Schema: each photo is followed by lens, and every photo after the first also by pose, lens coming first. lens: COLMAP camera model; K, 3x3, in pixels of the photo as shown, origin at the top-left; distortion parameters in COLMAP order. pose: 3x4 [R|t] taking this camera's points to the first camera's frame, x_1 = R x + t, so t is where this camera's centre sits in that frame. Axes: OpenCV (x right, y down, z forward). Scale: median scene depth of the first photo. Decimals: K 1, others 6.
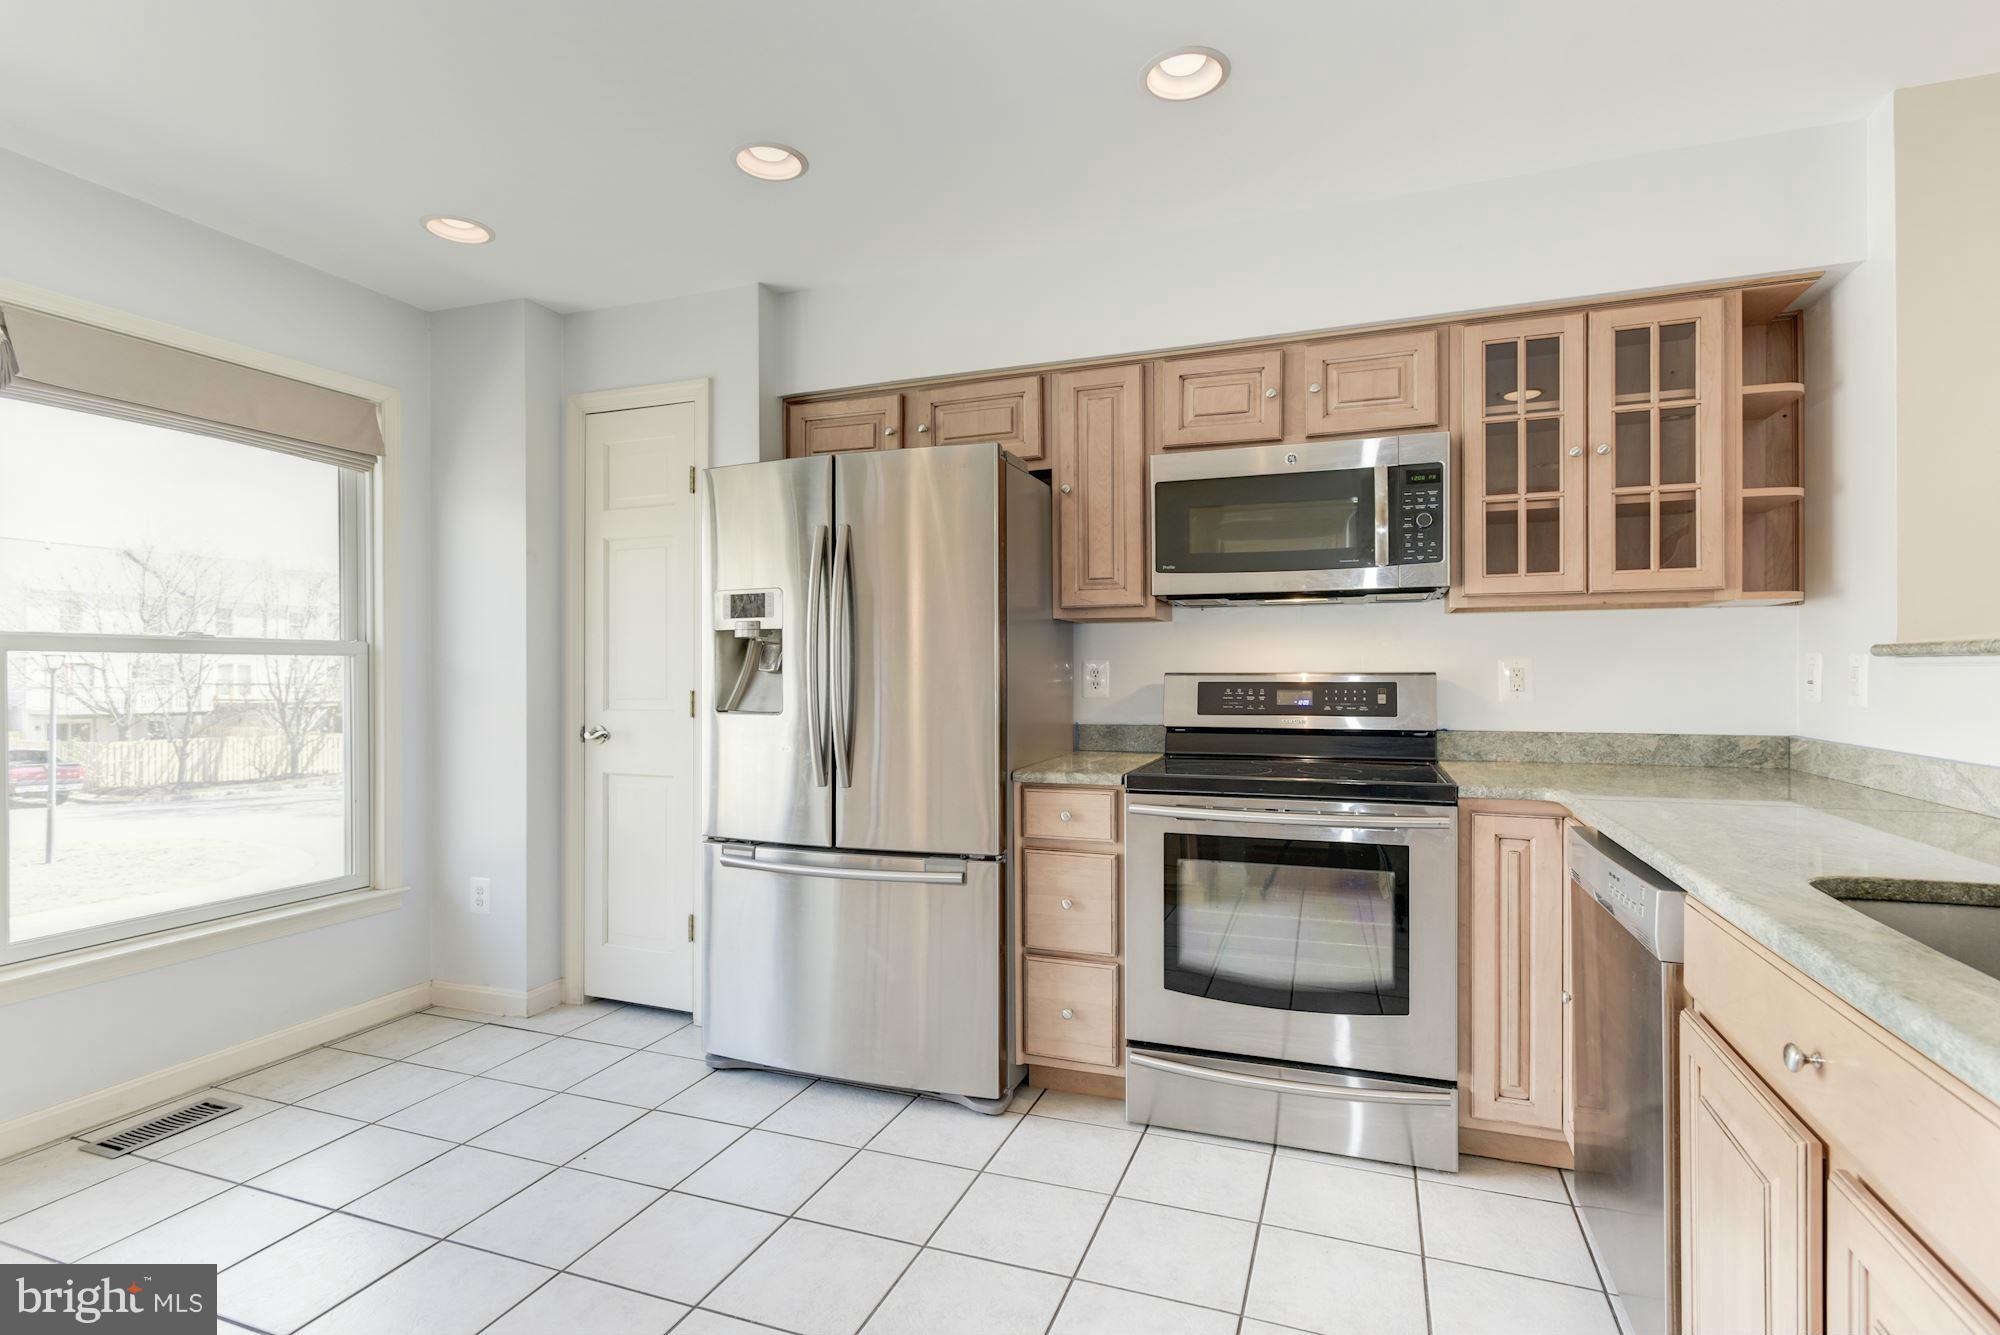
lens RADIAL K [[928.7, 0, 995.4], [0, 928.7, 674.1], [0, 0, 1]] dist [0.004116, 0.000171]
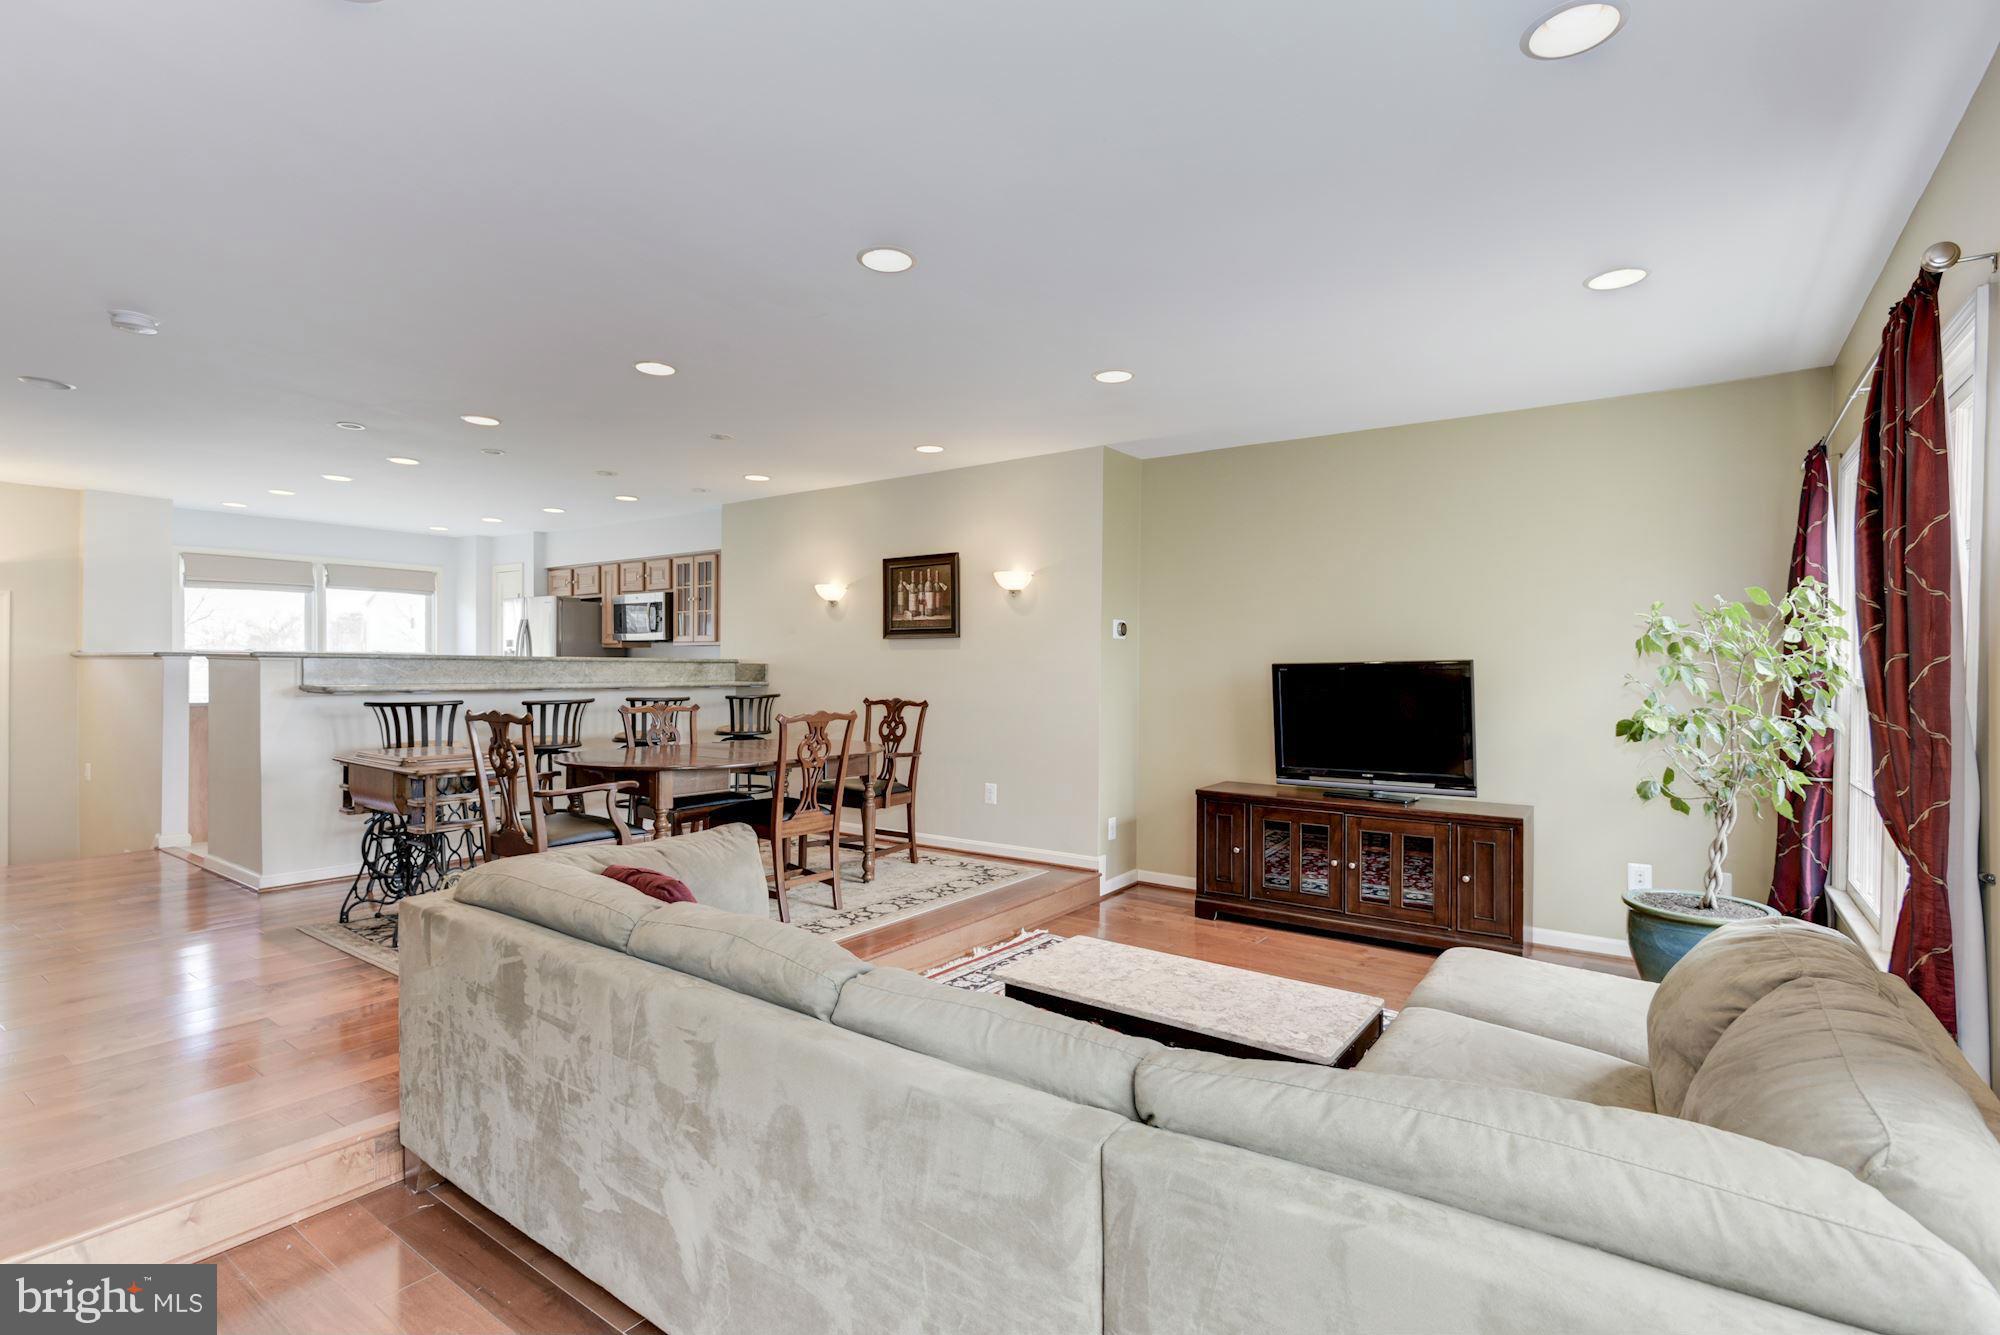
lens RADIAL K [[928.7, 0, 995.4], [0, 928.7, 674.1], [0, 0, 1]] dist [0.004116, 0.000171]
pose [[0.960835, 0.008835, -0.276980, 2.297299], [-0.007027, 0.999947, 0.007518, -0.006698], [0.277032, -0.005278, 0.960846, -1.657801]]
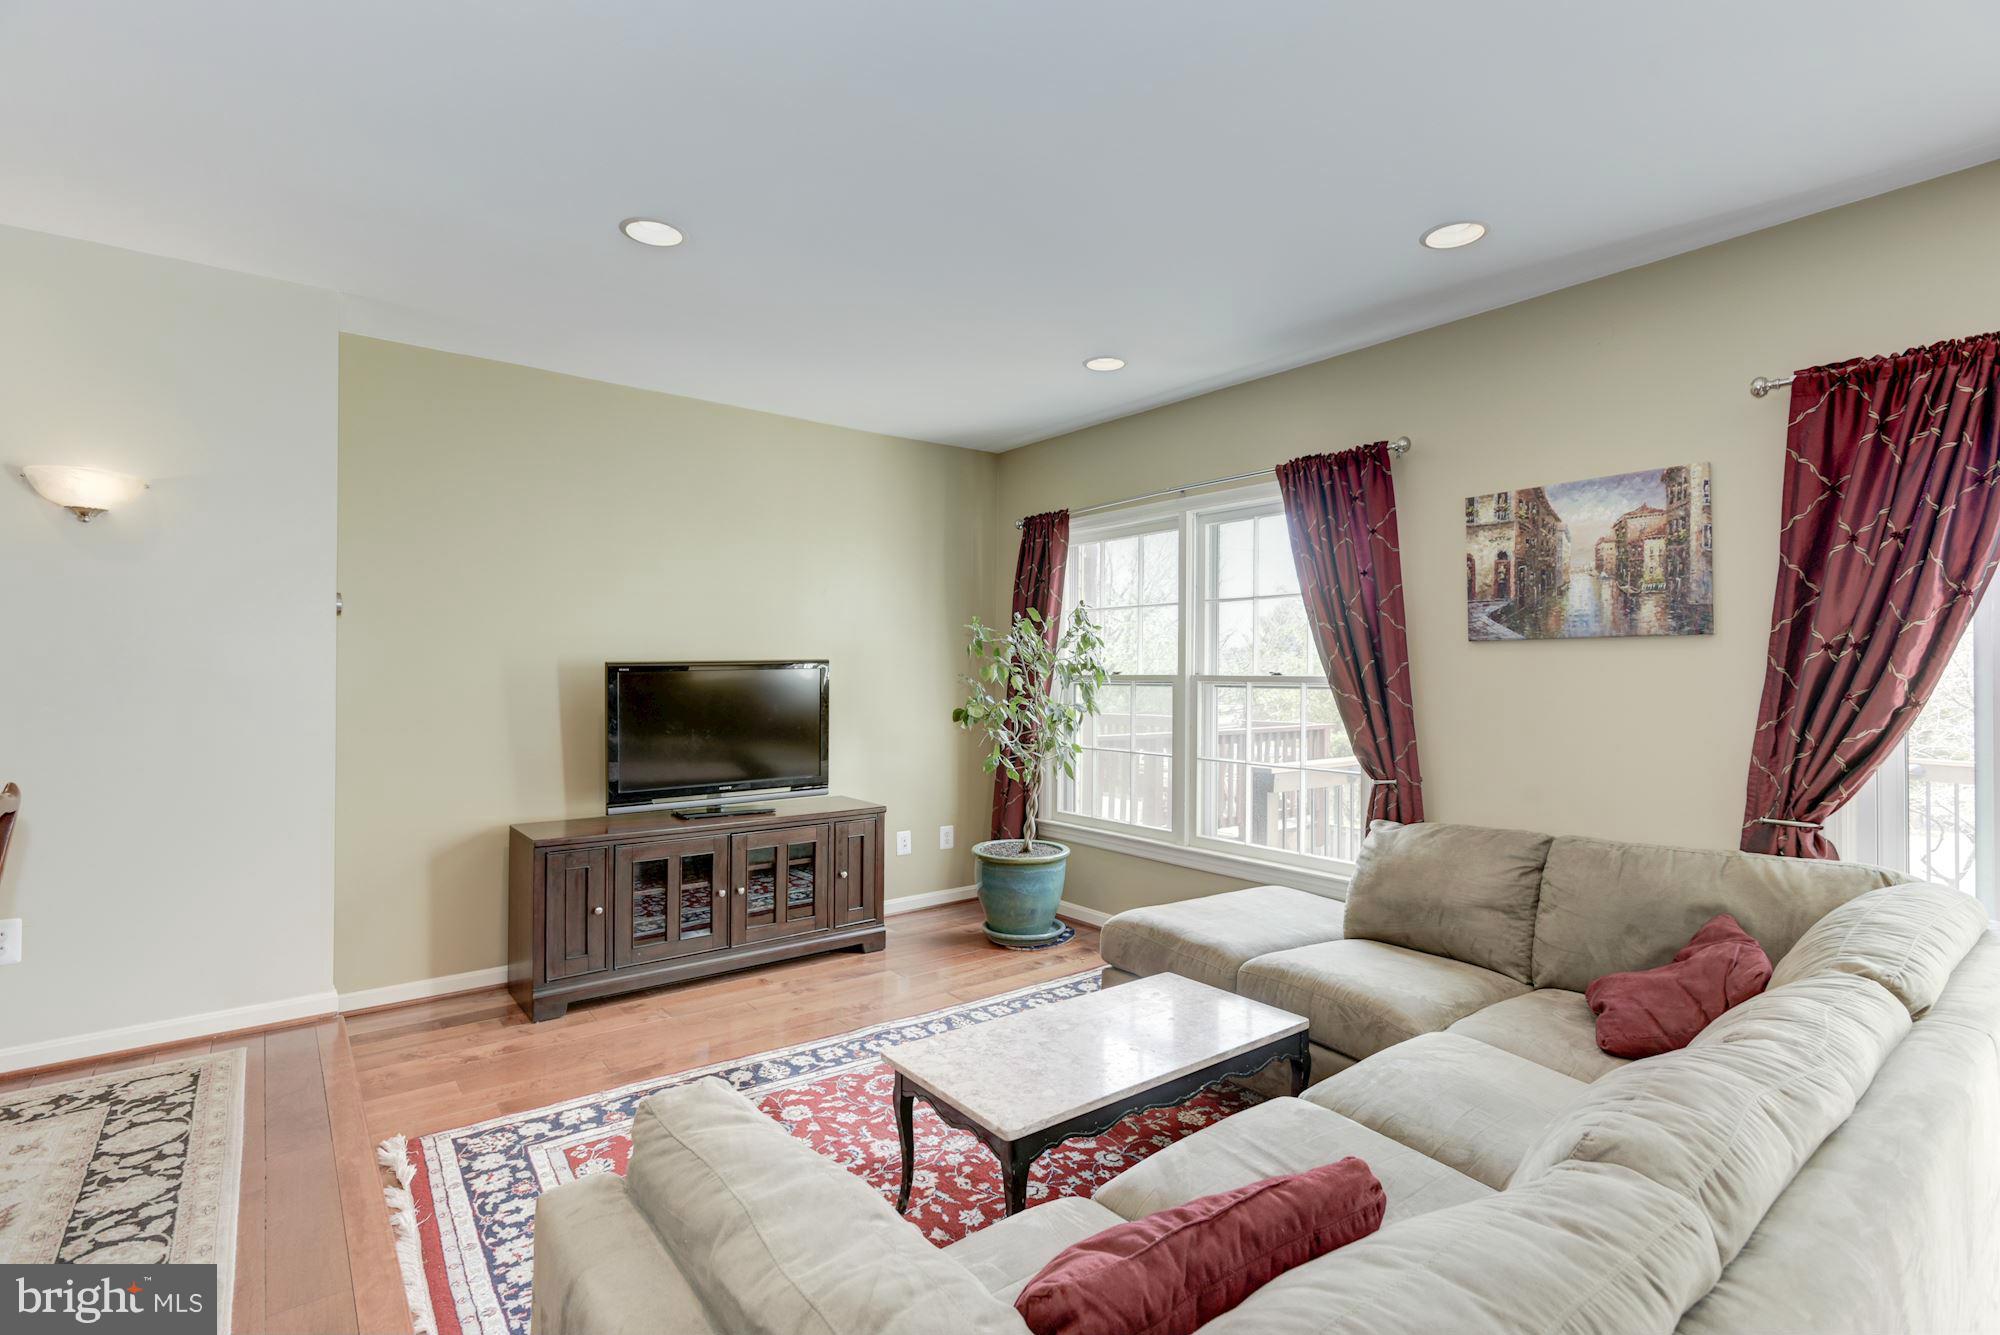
lens RADIAL K [[940.9, 0, 1007.7], [0, 940.9, 670.7], [0, 0, 1]] dist [0.000886, 0.000029]
pose [[0.533119, -0.000669, 0.846040, 1.418078], [-0.007202, 0.999960, 0.005329, -0.017019], [-0.846010, -0.008934, 0.533093, -1.038592]]
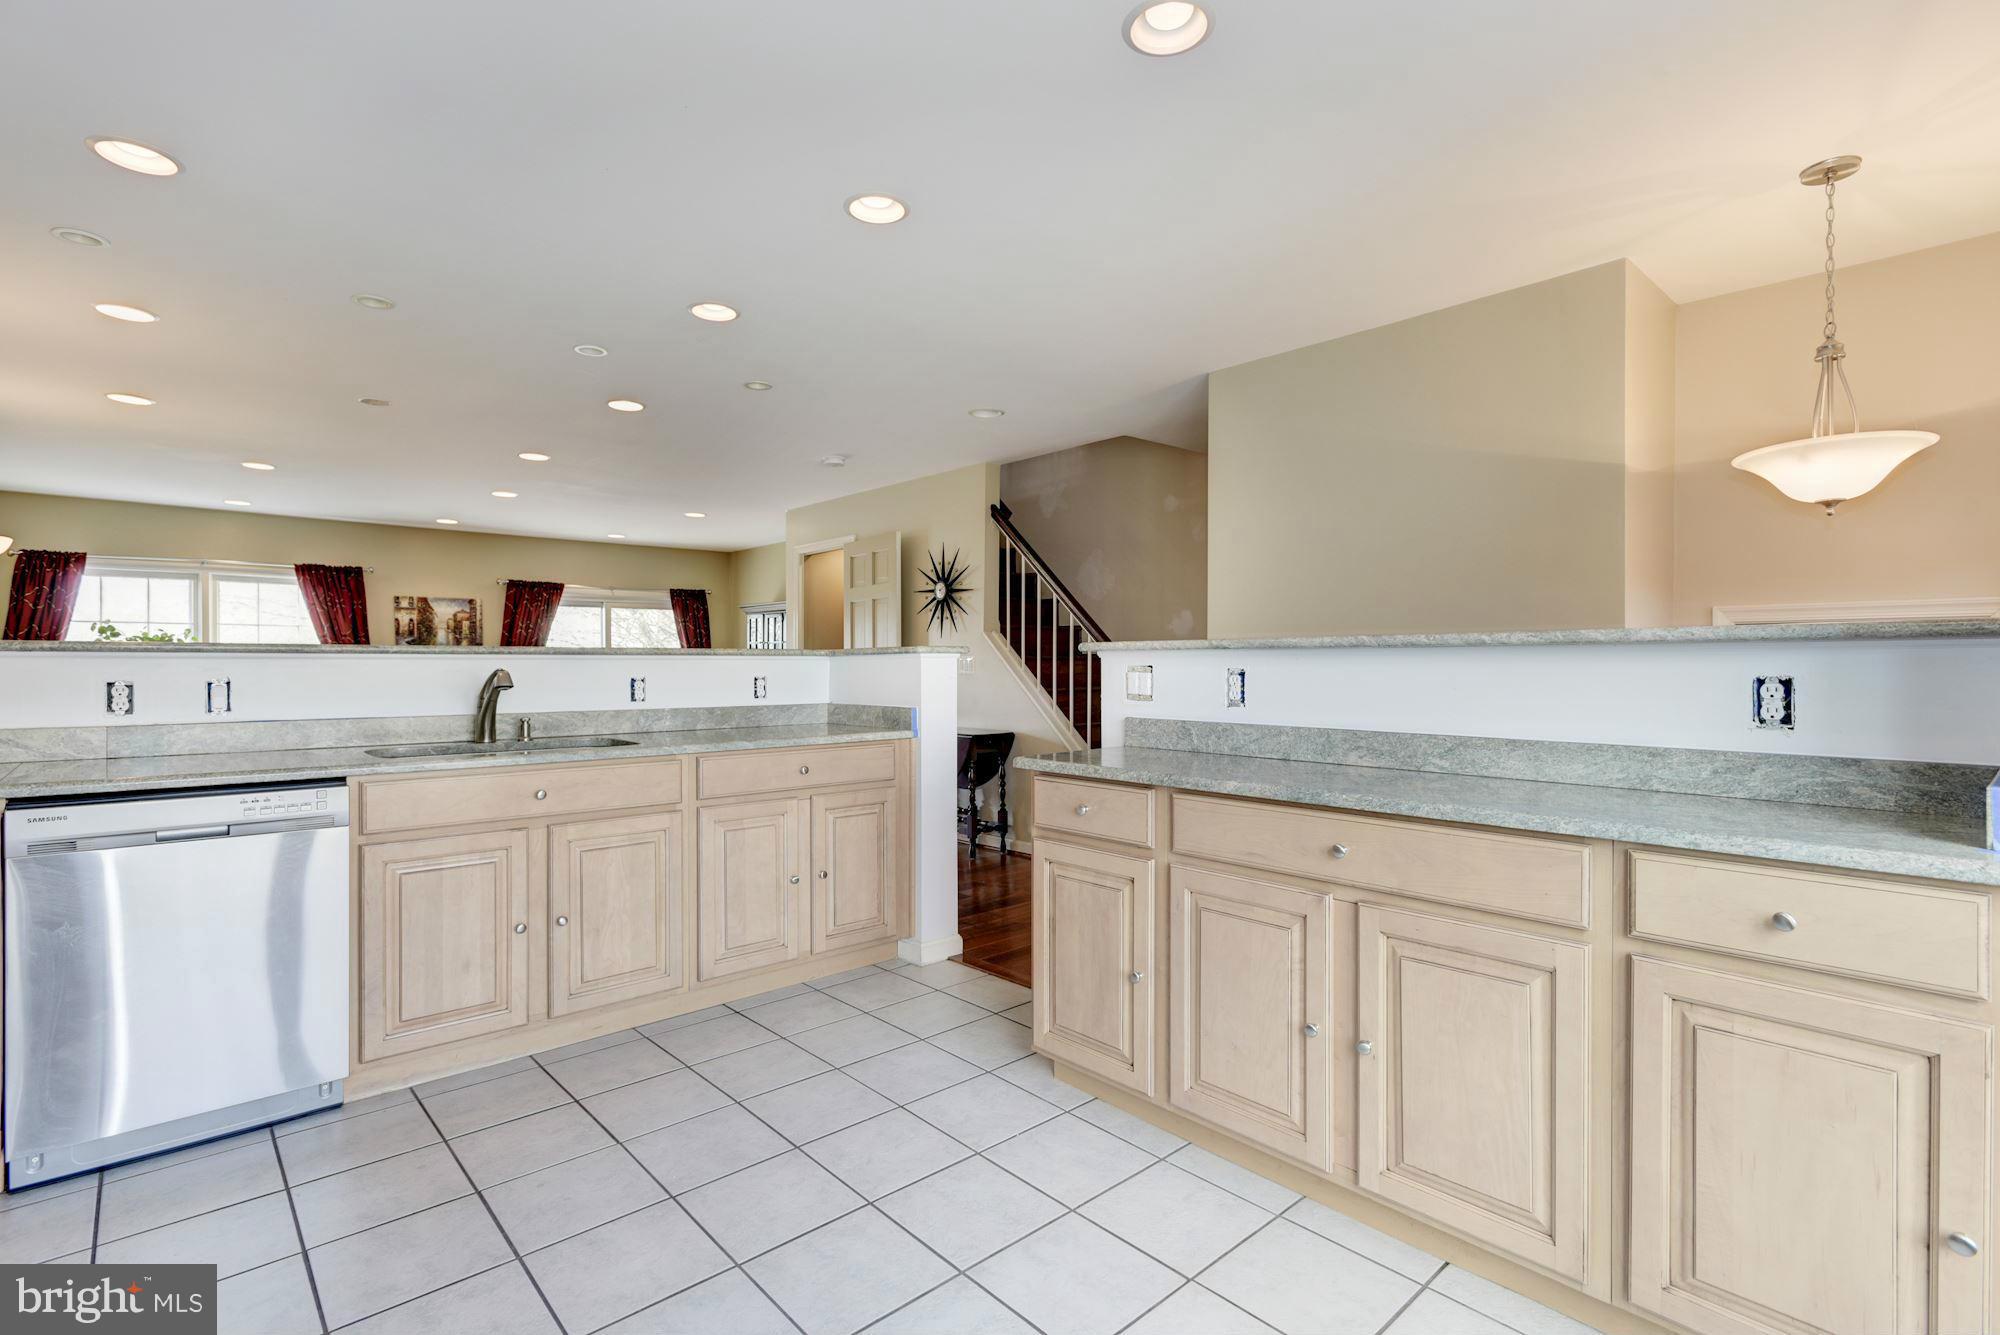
lens RADIAL K [[940.9, 0, 1007.7], [0, 940.9, 670.7], [0, 0, 1]] dist [0.000886, 0.000029]
pose [[-0.881267, -0.004396, 0.472598, -0.657883], [-0.005658, 0.999983, -0.001249, 0.005112], [-0.472585, -0.003775, -0.881277, 1.044184]]
